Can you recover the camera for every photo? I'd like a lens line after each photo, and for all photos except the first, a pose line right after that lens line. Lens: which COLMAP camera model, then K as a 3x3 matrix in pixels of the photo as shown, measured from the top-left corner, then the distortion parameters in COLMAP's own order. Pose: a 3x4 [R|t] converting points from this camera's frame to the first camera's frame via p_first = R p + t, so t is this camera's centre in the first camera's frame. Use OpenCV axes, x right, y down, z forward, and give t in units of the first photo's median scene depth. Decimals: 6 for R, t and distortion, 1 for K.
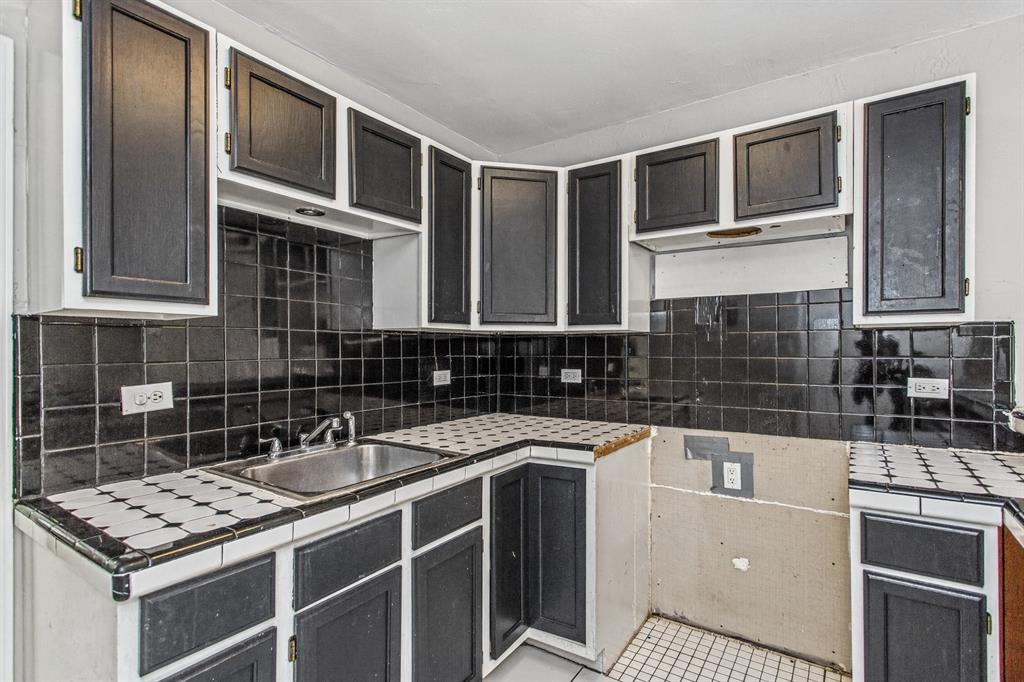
lens RADIAL K [[486.4, 0, 517.4], [0, 486.4, 340.7], [0, 0, 1]] dist [0.000538, 0.000466]
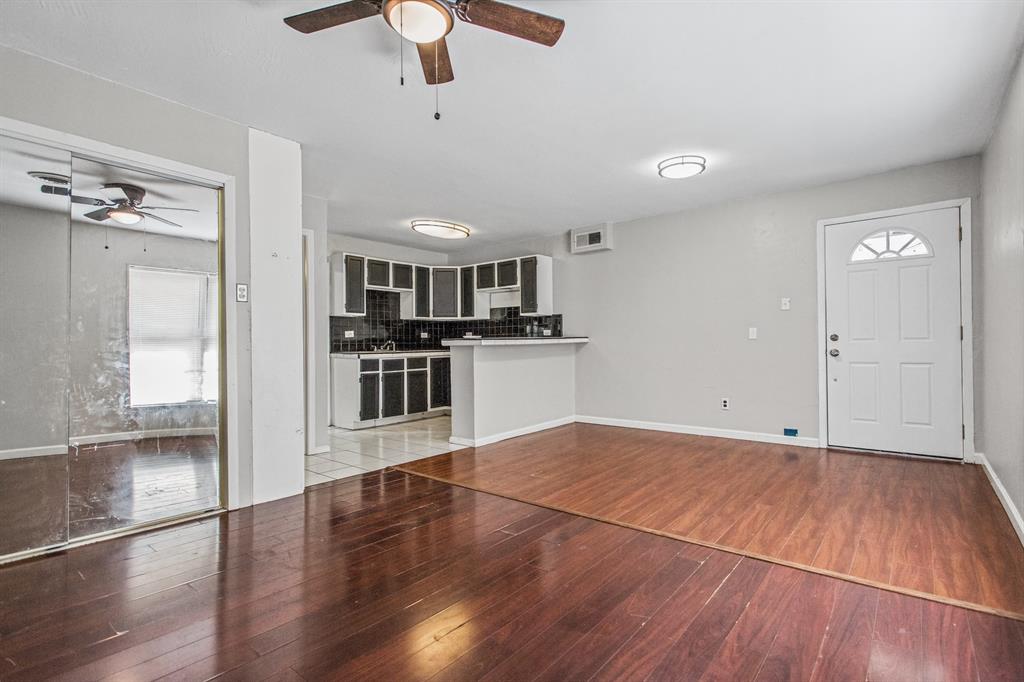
lens RADIAL K [[486.4, 0, 517.4], [0, 486.4, 340.7], [0, 0, 1]] dist [0.000538, 0.000466]
pose [[0.994648, -0.007959, -0.103012, 0.865325], [0.008674, 0.999941, 0.006501, 0.112850], [0.102955, -0.007360, 0.994659, -2.295072]]
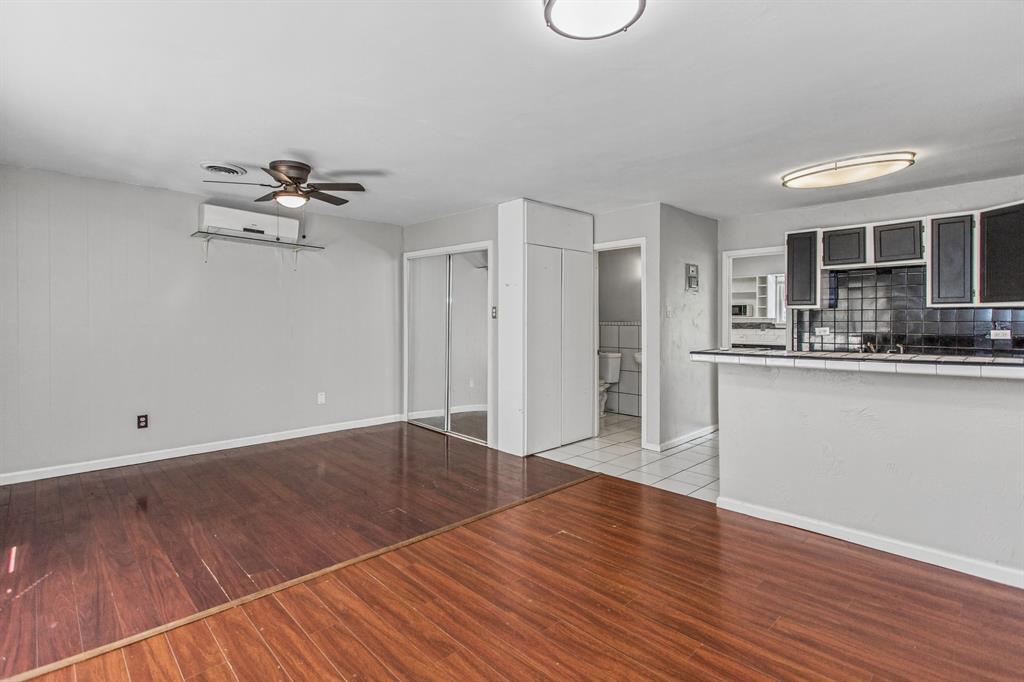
lens RADIAL K [[490.7, 0, 508.7], [0, 490.7, 322.4], [0, 0, 1]] dist [-0.003197, -0.000202]
pose [[-0.216935, 0.007691, -0.976156, 2.181225], [0.014788, 0.999880, 0.004592, 0.003587], [0.976074, -0.013440, -0.217023, -0.297231]]
